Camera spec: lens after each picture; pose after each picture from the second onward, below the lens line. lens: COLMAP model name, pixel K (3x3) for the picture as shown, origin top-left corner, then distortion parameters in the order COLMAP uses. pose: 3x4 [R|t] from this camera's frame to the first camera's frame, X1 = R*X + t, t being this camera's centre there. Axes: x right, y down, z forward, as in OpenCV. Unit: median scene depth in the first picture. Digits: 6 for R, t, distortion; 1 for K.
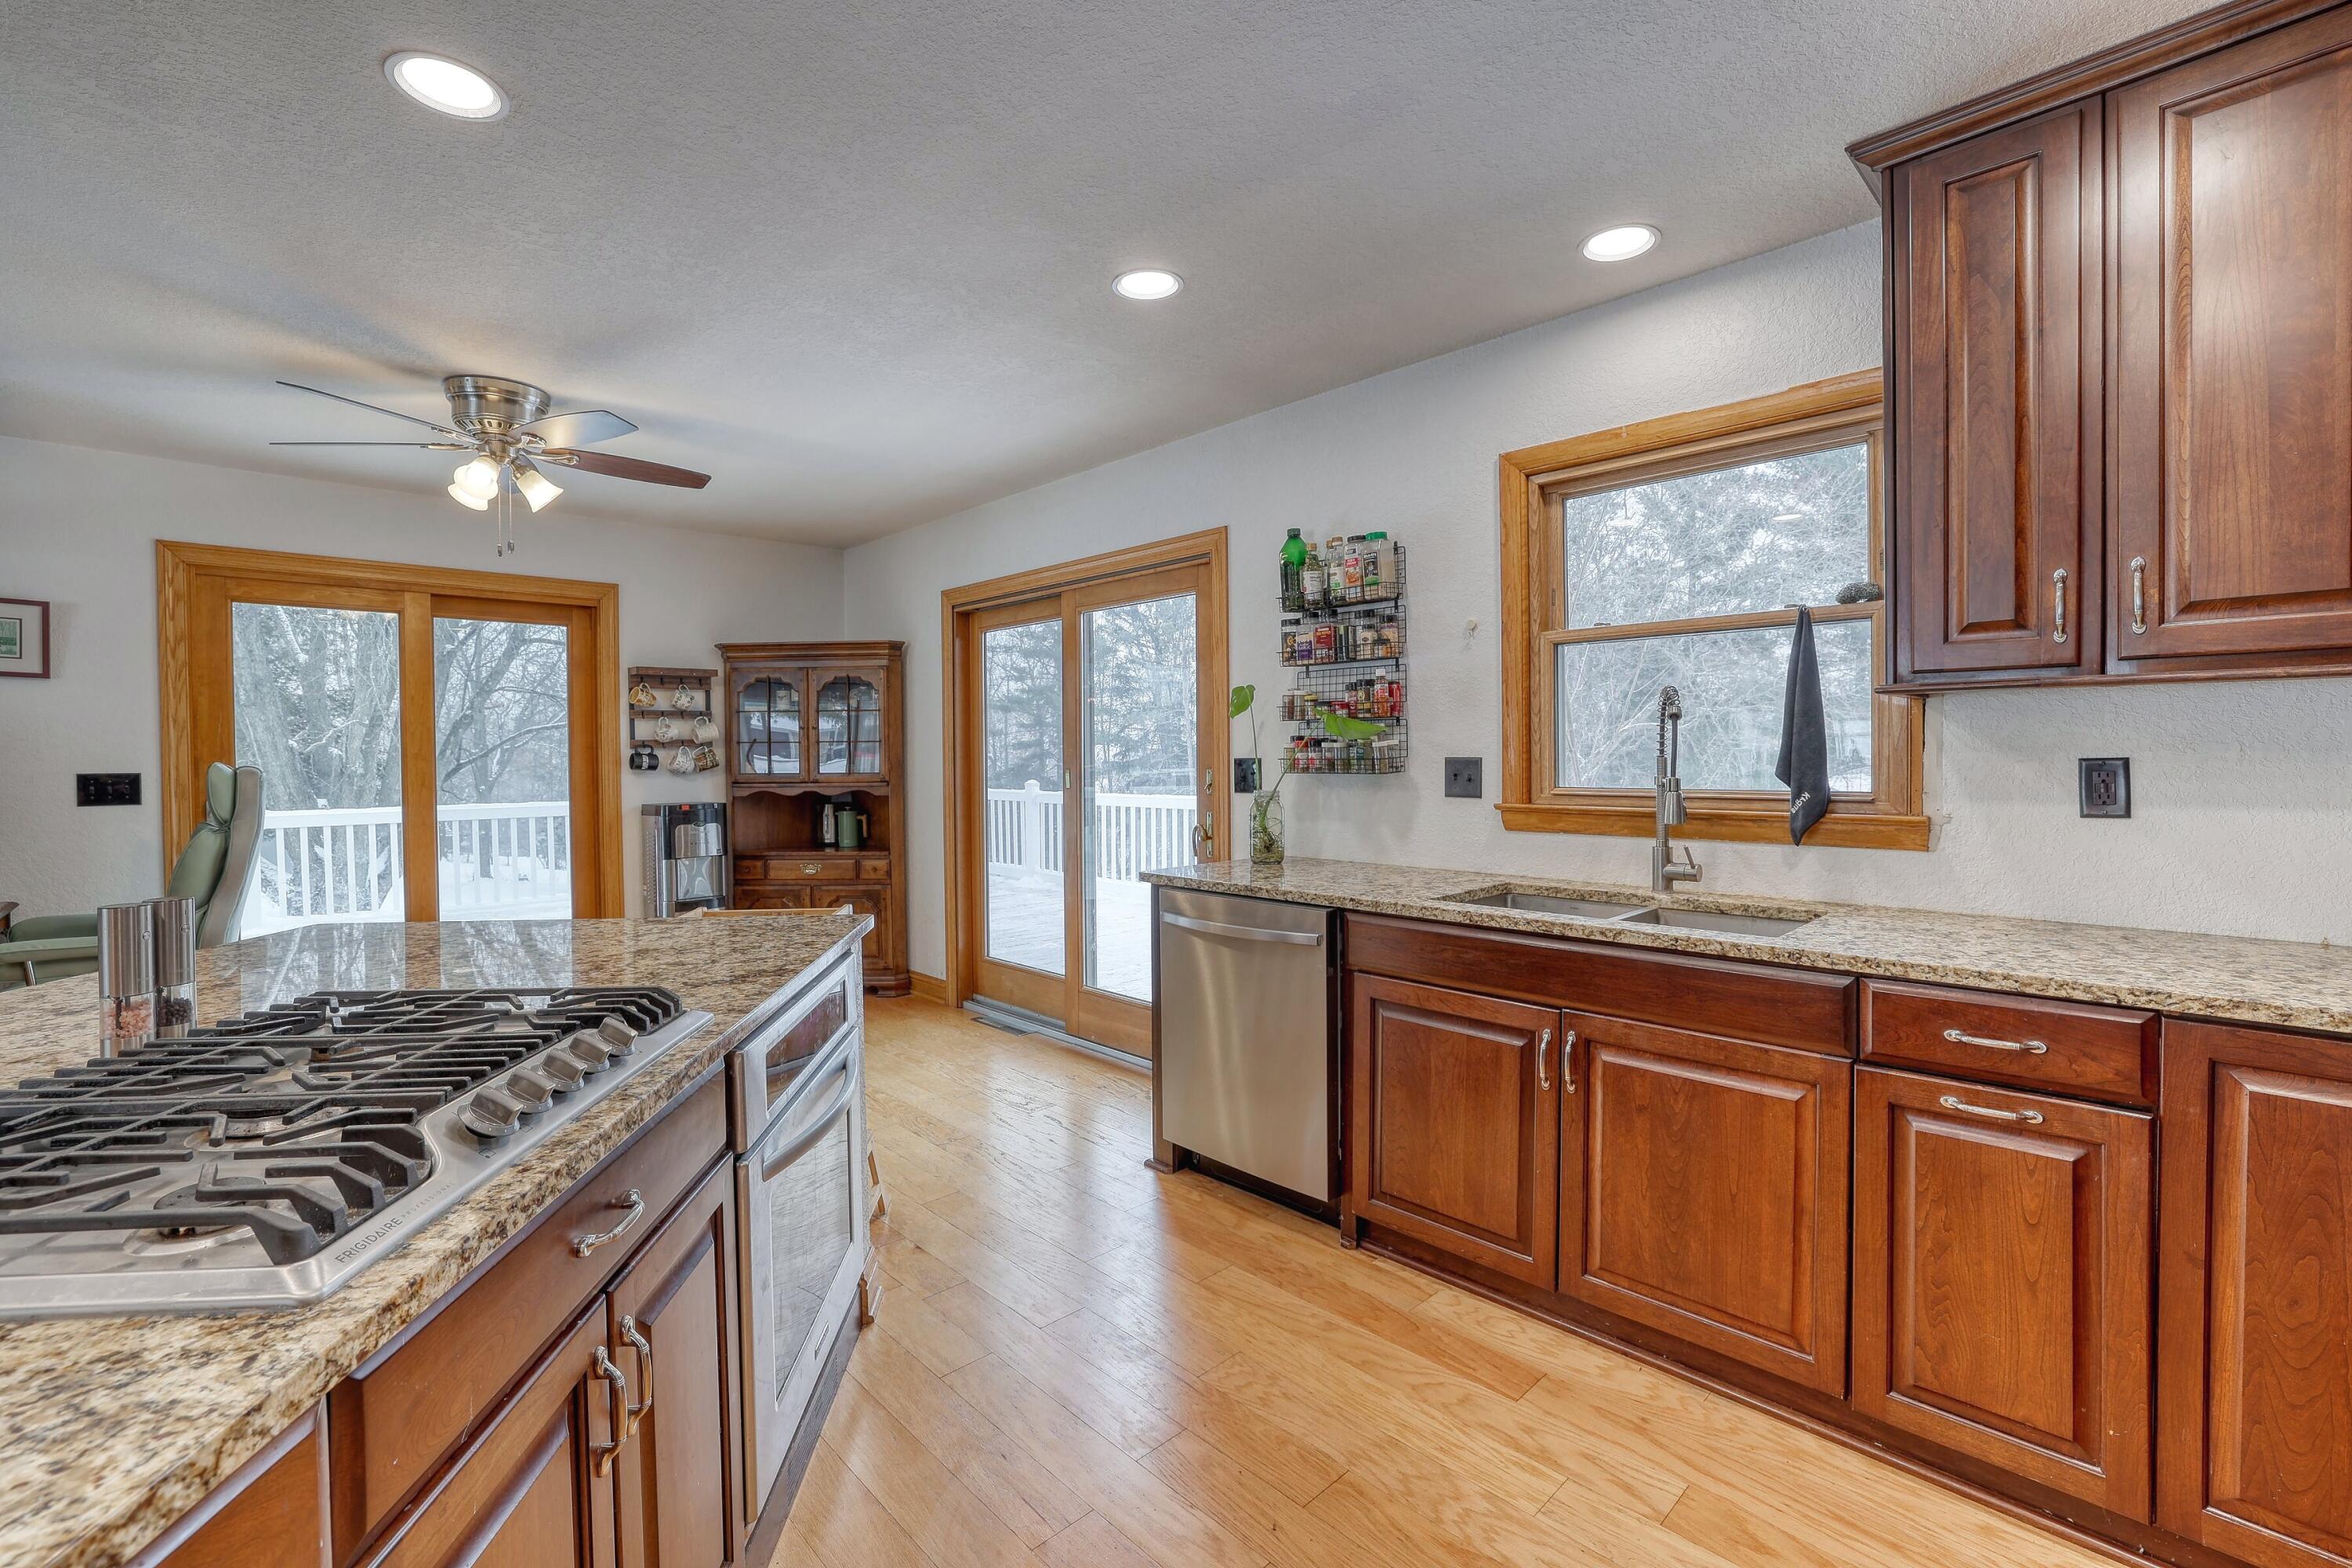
lens RADIAL K [[1016.8, 0, 1155.0], [0, 1016.8, 772.5], [0, 0, 1]] dist [-0.049766, 0.022721]
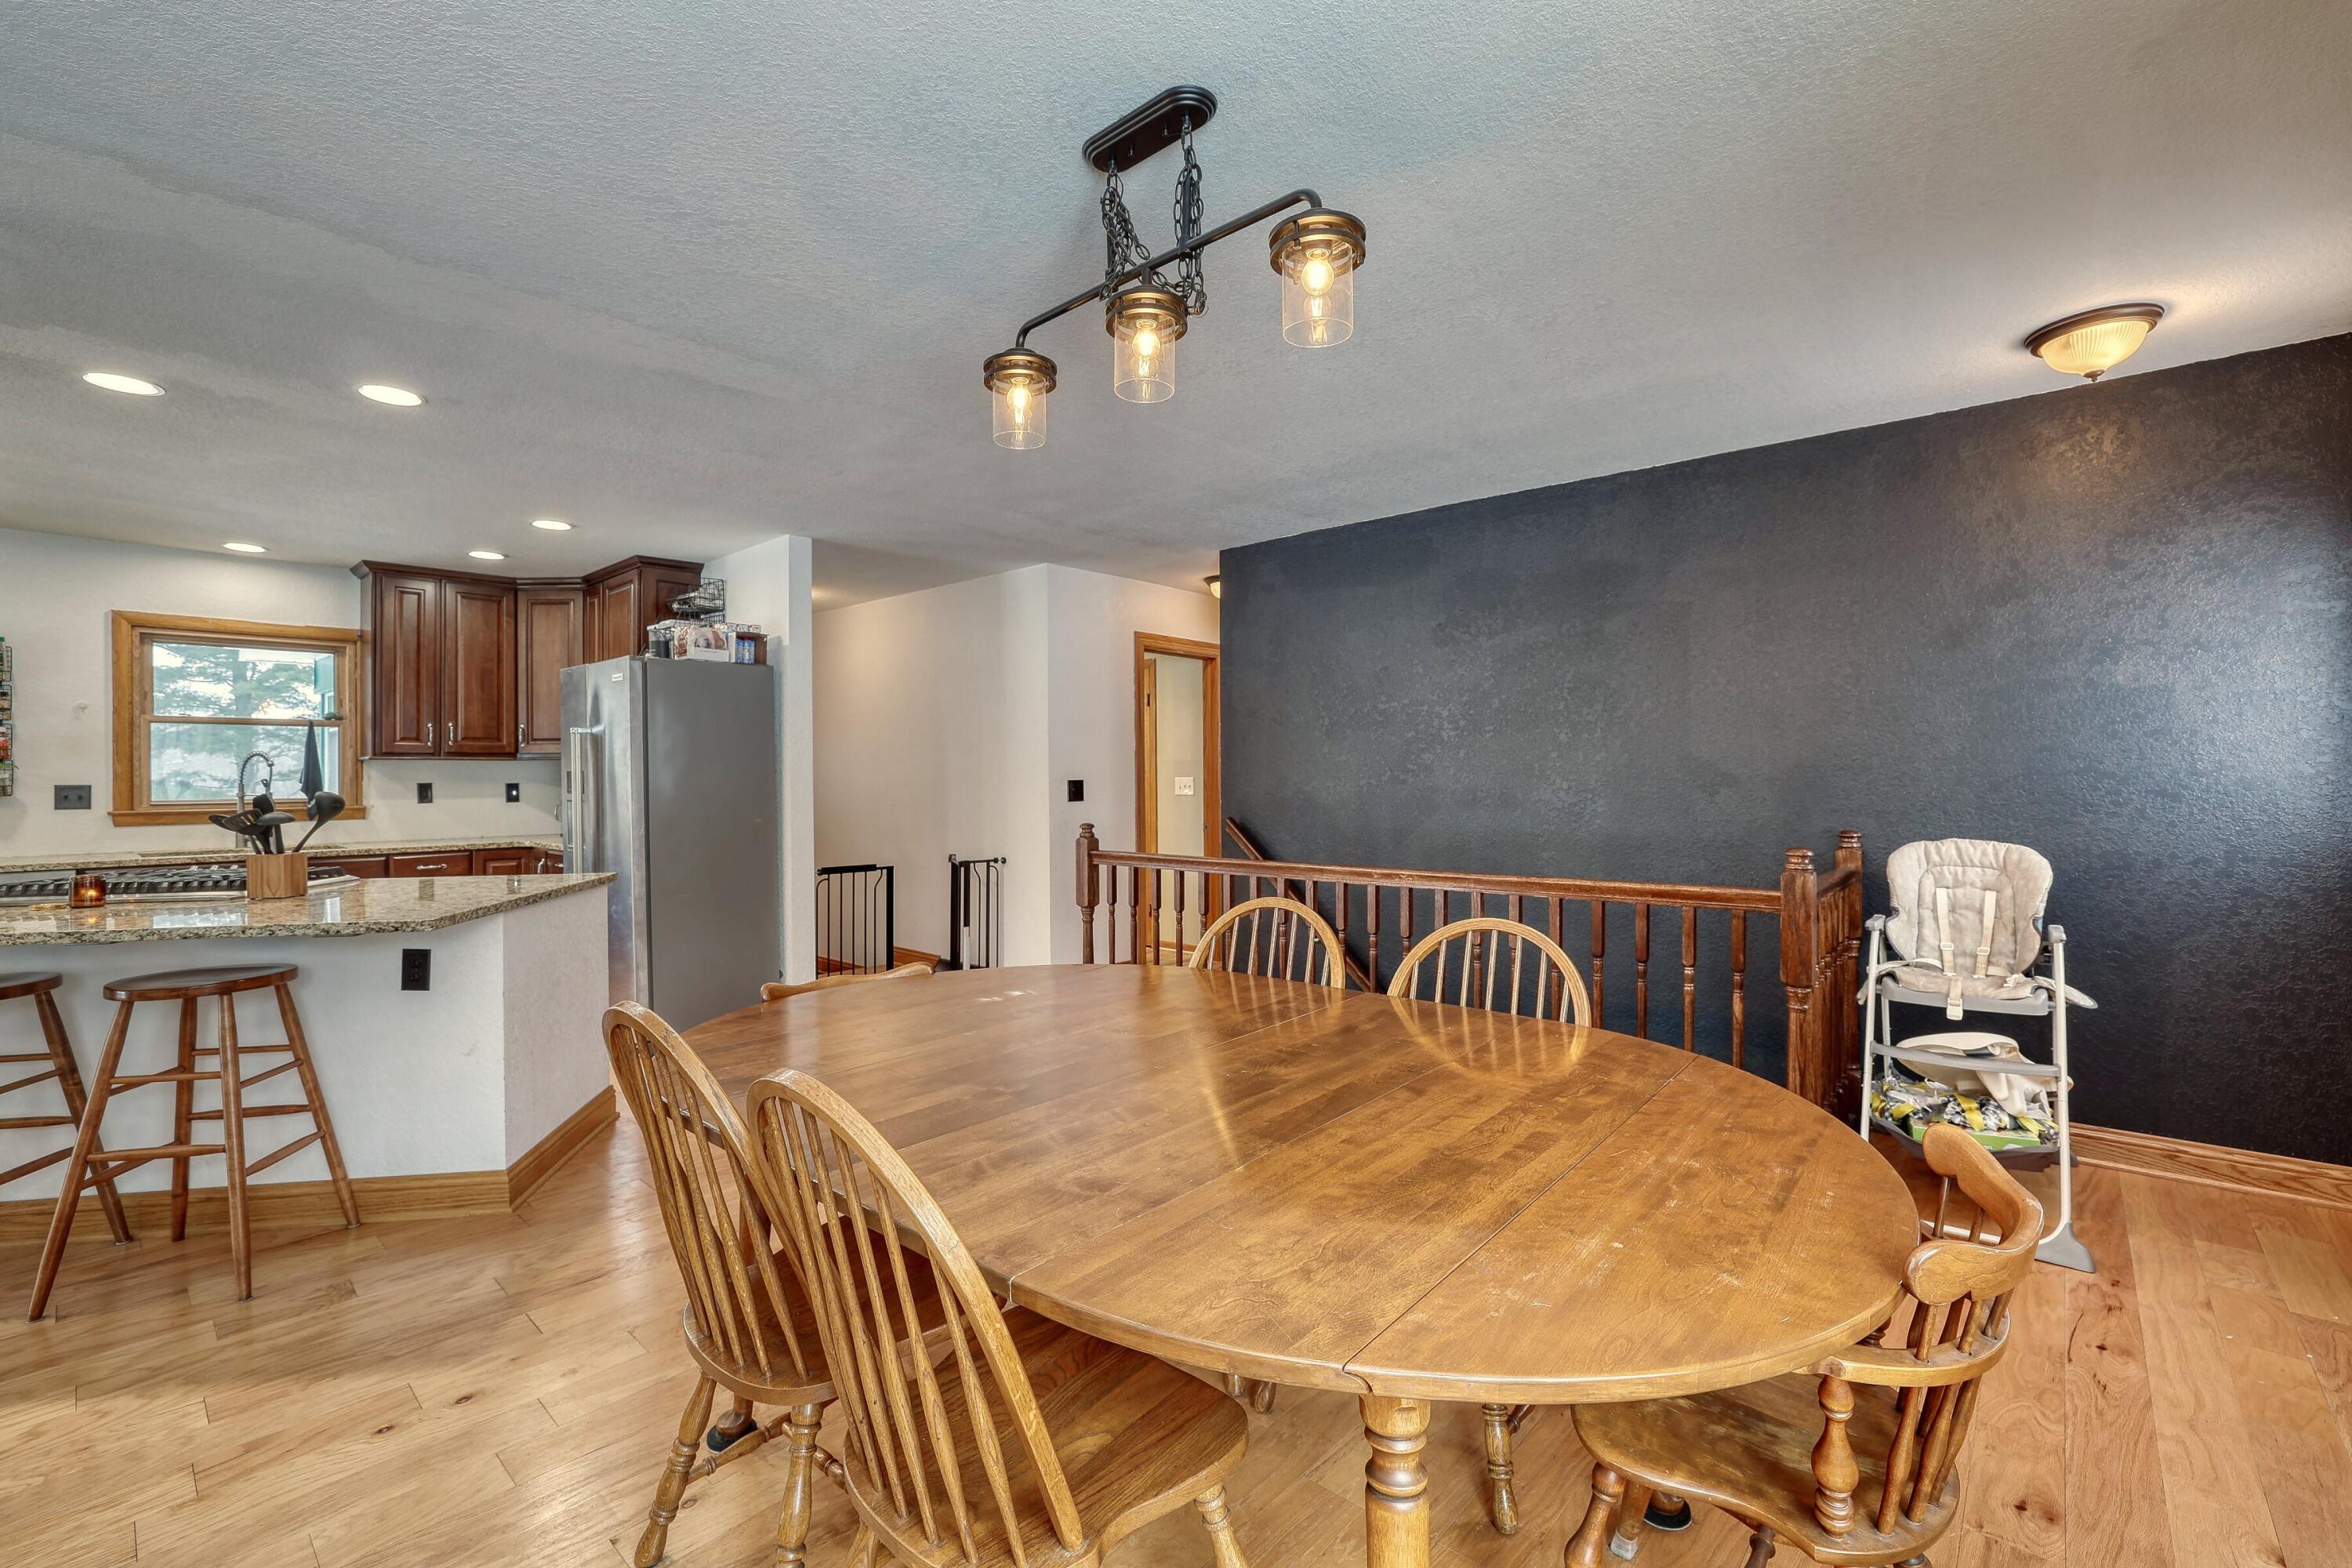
lens RADIAL K [[1016.8, 0, 1155.0], [0, 1016.8, 772.5], [0, 0, 1]] dist [-0.049766, 0.022721]
pose [[-0.079154, 0.012102, 0.996789, -1.467605], [0.026799, 0.999591, -0.010007, 0.028418], [-0.996502, 0.025921, -0.079446, -0.634448]]
